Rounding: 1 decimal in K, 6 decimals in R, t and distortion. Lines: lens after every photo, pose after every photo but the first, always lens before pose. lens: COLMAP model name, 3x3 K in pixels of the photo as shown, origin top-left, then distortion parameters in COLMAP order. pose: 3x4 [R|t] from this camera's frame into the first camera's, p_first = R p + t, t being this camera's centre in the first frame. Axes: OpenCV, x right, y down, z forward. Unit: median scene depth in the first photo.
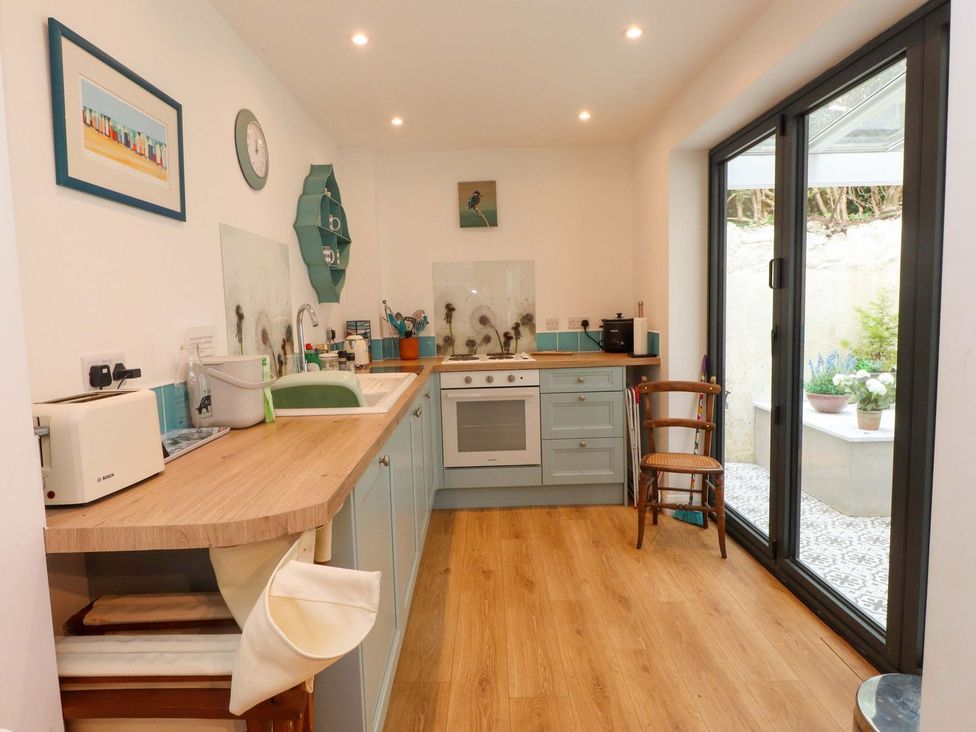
lens RADIAL K [[583.2, 0, 483.8], [0, 583.2, 367.4], [0, 0, 1]] dist [0.000049, -0.002314]
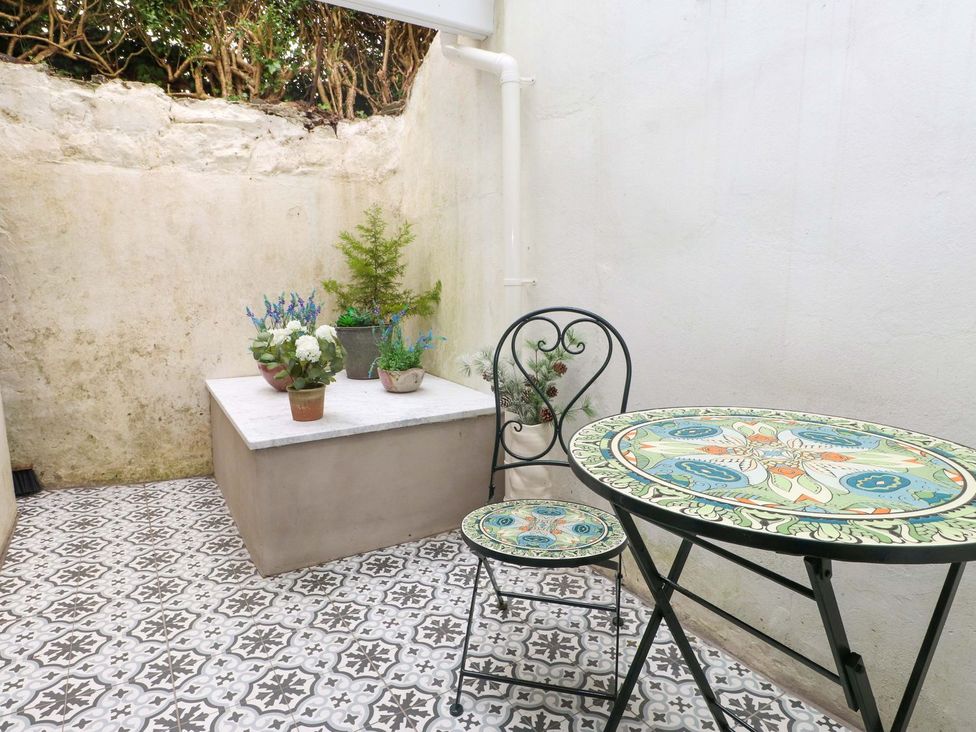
lens RADIAL K [[583.2, 0, 487.1], [0, 583.2, 363.6], [0, 0, 1]] dist [0.000049, -0.002314]
pose [[0.848957, -0.056060, 0.525480, 0.396052], [0.030859, 0.997920, 0.056607, 0.016106], [-0.527560, -0.031841, 0.848921, 0.309019]]
